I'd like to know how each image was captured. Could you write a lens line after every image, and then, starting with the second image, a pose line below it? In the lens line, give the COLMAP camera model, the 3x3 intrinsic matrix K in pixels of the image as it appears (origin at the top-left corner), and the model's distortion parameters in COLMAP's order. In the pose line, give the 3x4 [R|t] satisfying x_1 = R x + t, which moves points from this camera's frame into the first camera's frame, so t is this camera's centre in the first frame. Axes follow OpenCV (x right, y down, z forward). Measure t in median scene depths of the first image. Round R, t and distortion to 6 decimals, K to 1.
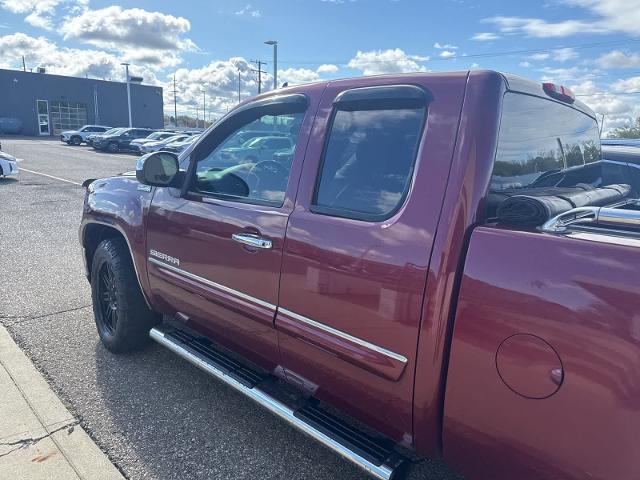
lens RADIAL K [[453.9, 0, 324.3], [0, 453.9, 241.0], [0, 0, 1]] dist [0.013917, -0.006614]
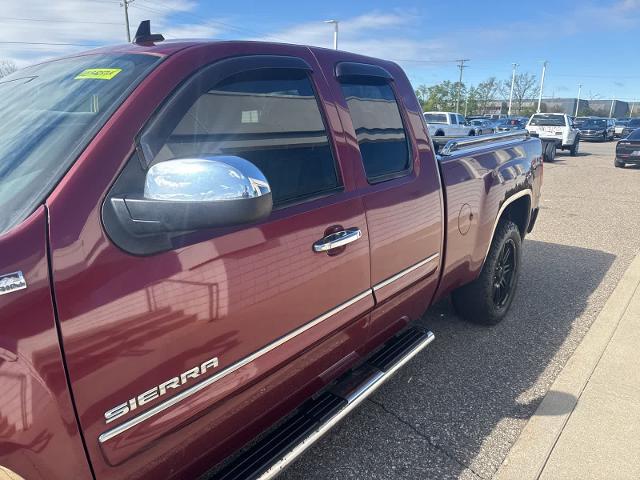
lens RADIAL K [[453.2, 0, 318.0], [0, 453.2, 241.7], [0, 0, 1]] dist [0.015003, -0.007453]
pose [[-0.056458, -0.307486, 0.949876, -0.685512], [0.221451, 0.923839, 0.312220, -0.191704], [-0.973536, 0.227979, 0.015935, 0.740796]]
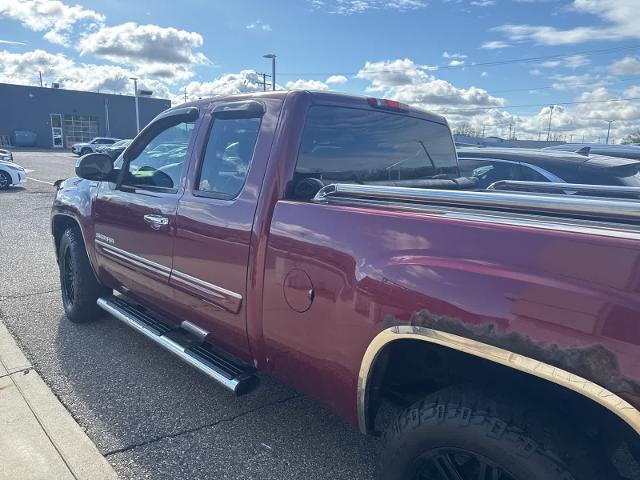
lens RADIAL K [[453.2, 0, 318.0], [0, 453.2, 241.7], [0, 0, 1]] dist [0.015003, -0.007453]
pose [[0.999347, -0.002784, -0.036033, 0.253673], [0.002085, 0.999809, -0.019415, 0.064628], [0.036080, 0.019327, 0.999162, -0.206217]]
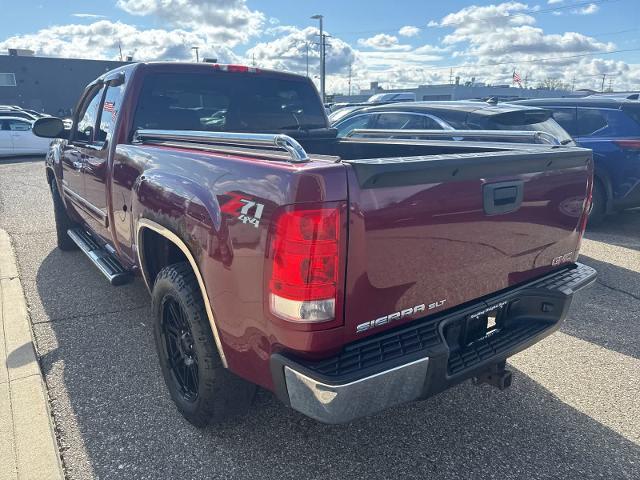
lens RADIAL K [[454.7, 0, 319.3], [0, 454.7, 245.4], [0, 0, 1]] dist [0.012279, -0.001497]
pose [[0.981708, 0.009237, -0.190168, 0.793378], [0.003137, 0.997902, 0.064665, 0.145835], [0.190366, -0.064078, 0.979620, -0.417864]]
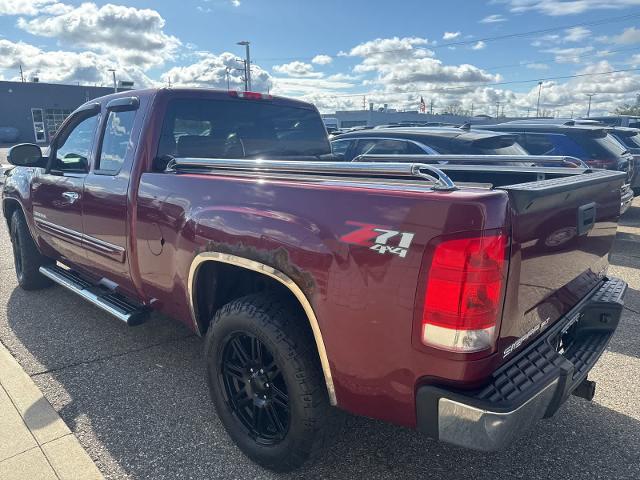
lens RADIAL K [[453.2, 0, 318.0], [0, 453.2, 241.7], [0, 0, 1]] dist [0.015003, -0.007453]
pose [[0.998770, -0.042162, -0.026093, 0.544155], [0.042503, 0.999017, 0.012627, 0.131310], [0.025535, -0.013720, 0.999580, -0.432601]]
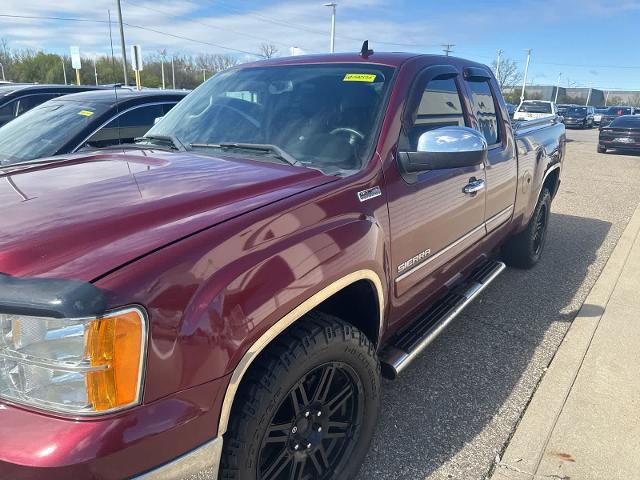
lens RADIAL K [[451.1, 0, 320.5], [0, 451.1, 247.8], [0, 0, 1]] dist [0.009724, -0.001225]
pose [[-0.100733, -0.354852, 0.929480, -0.981853], [0.199064, 0.908153, 0.368283, -0.288449], [-0.974796, 0.222124, -0.020843, 1.075658]]
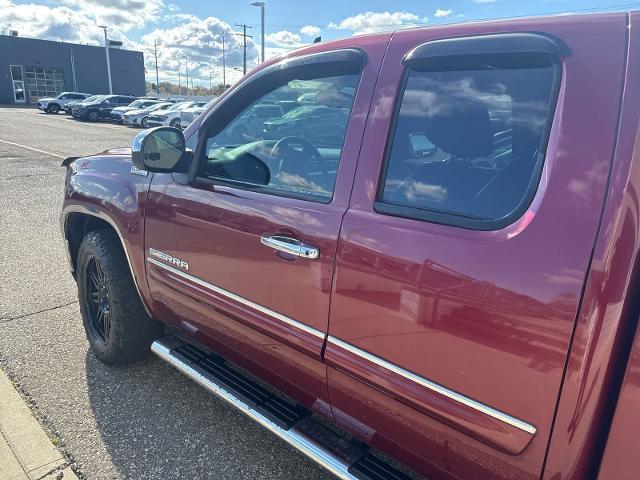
lens RADIAL K [[454.7, 0, 323.8], [0, 454.7, 238.4], [0, 0, 1]] dist [0.007363, -0.003364]
pose [[0.999591, -0.007039, 0.027712, -0.089003], [0.005347, 0.998143, 0.060684, -0.043783], [-0.028088, -0.060511, 0.997772, 0.171796]]
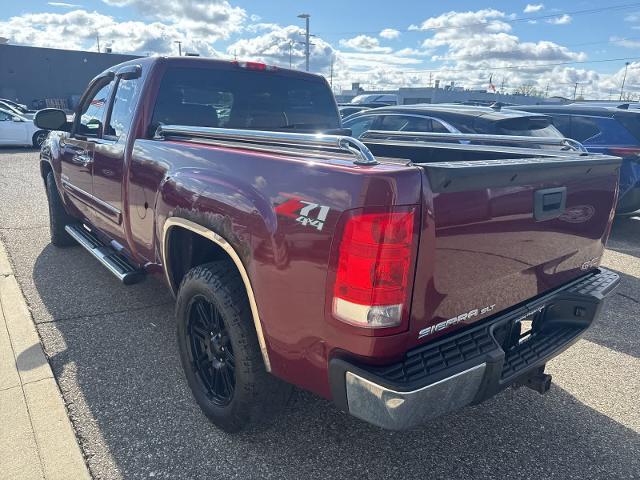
lens RADIAL K [[454.4, 0, 322.1], [0, 454.4, 242.8], [0, 0, 1]] dist [0.017349, -0.009030]
pose [[0.990291, 0.023249, -0.137053, 0.697142], [-0.014993, 0.998027, 0.060965, 0.142312], [0.138200, -0.058318, 0.988686, -0.425023]]
